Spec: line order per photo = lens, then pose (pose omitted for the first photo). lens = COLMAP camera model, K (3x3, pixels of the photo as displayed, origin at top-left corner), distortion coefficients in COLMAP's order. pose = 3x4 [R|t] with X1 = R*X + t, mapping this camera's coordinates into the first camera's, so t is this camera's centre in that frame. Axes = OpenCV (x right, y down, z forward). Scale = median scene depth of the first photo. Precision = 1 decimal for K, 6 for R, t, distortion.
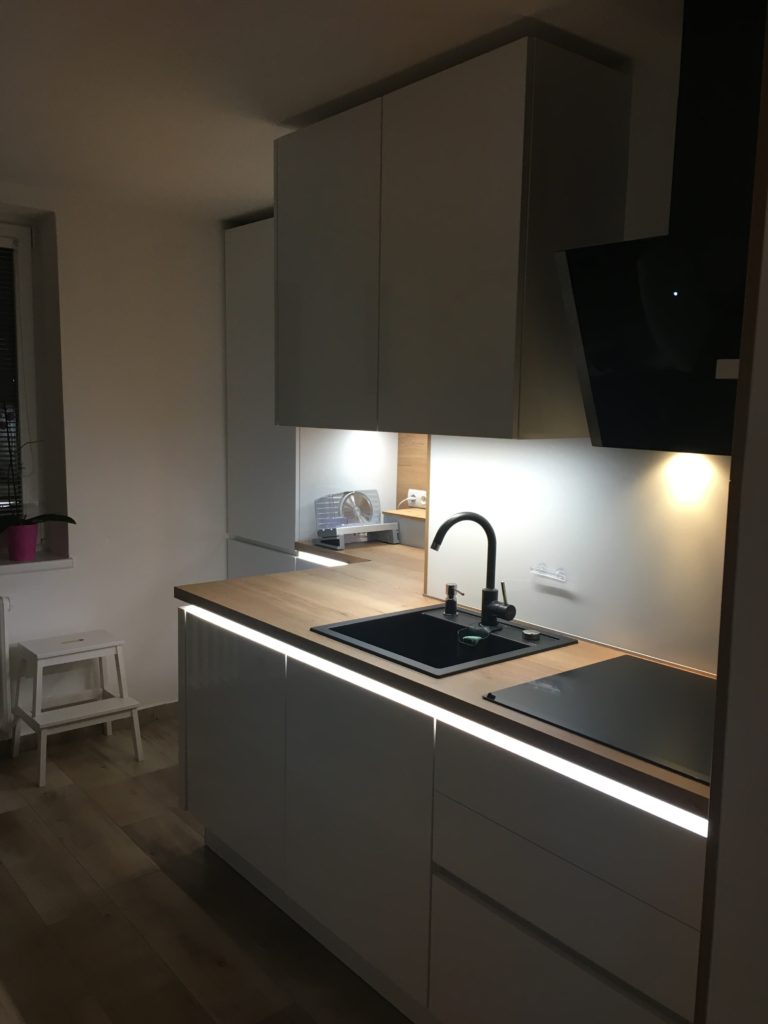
lens RADIAL K [[867.3, 0, 384.0], [0, 867.3, 512.0], [0, 0, 1]] dist [0.031264, -0.003474]
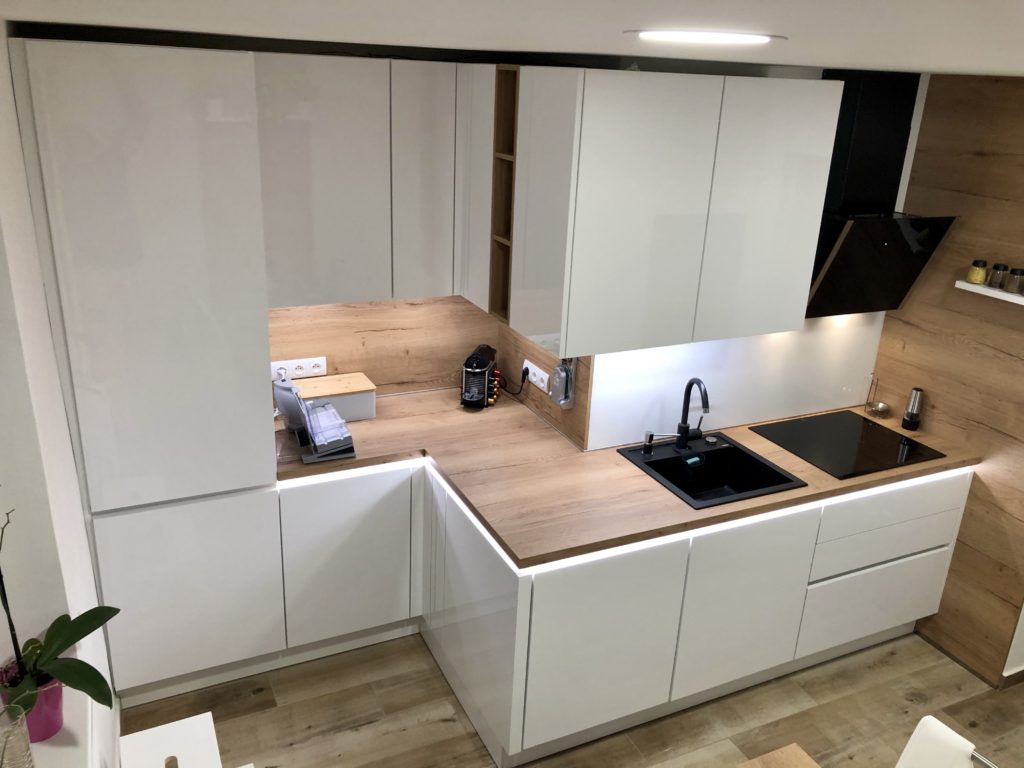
lens RADIAL K [[846.6, 0, 527.5], [0, 846.6, 383.9], [0, 0, 1]] dist [0.003642, -0.000790]
pose [[0.227633, -0.339685, 0.912577, -1.052511], [0.088166, 0.940522, 0.328094, -0.402383], [-0.969747, 0.005773, 0.244043, 0.818159]]
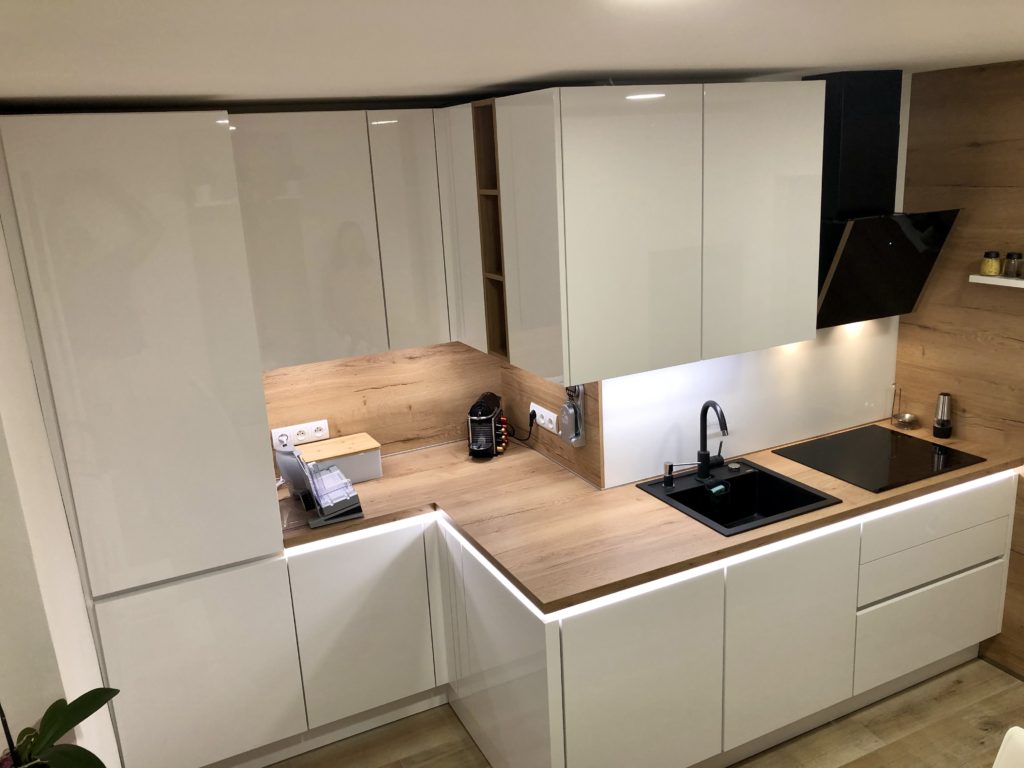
lens RADIAL K [[840.5, 0, 512.0], [0, 840.5, 384.0], [0, 0, 1]] dist [0.008153, -0.012024]
pose [[0.227185, -0.274395, 0.934395, -1.020956], [0.189635, 0.953582, 0.233923, -0.336532], [-0.955210, 0.124050, 0.268674, 0.826661]]
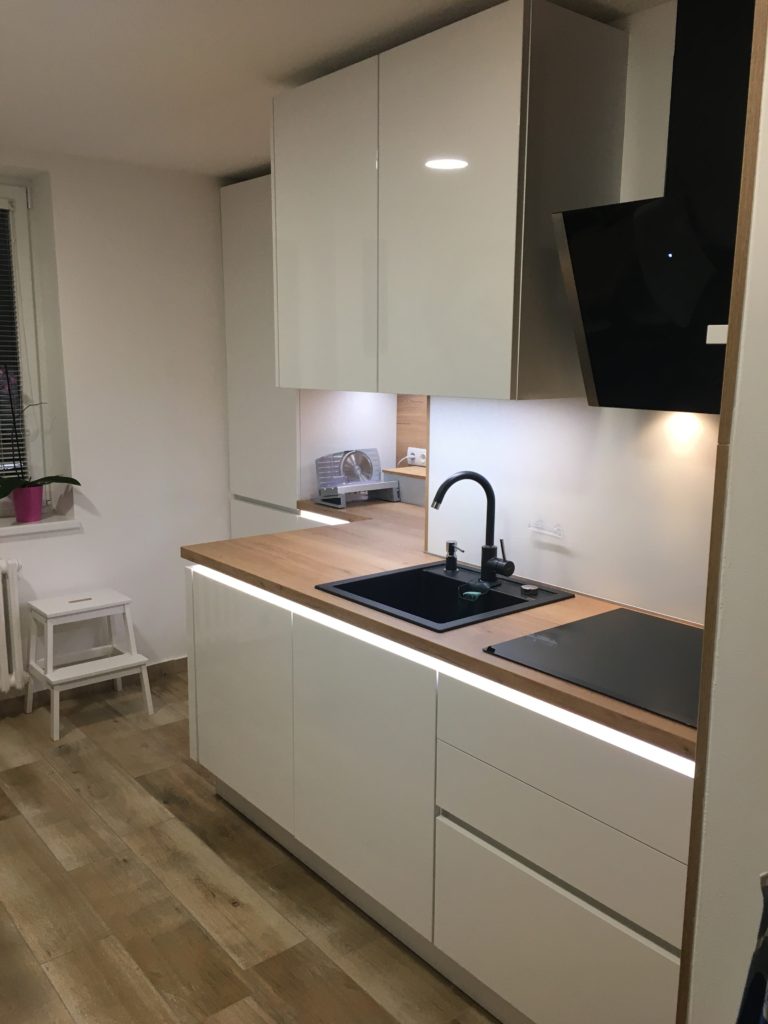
lens RADIAL K [[867.3, 0, 384.0], [0, 867.3, 512.0], [0, 0, 1]] dist [0.031264, -0.003474]
pose [[0.999940, -0.010875, 0.001006, -0.002553], [0.010811, 0.998660, 0.050604, -0.004017], [-0.001555, -0.050590, 0.998718, -0.019648]]
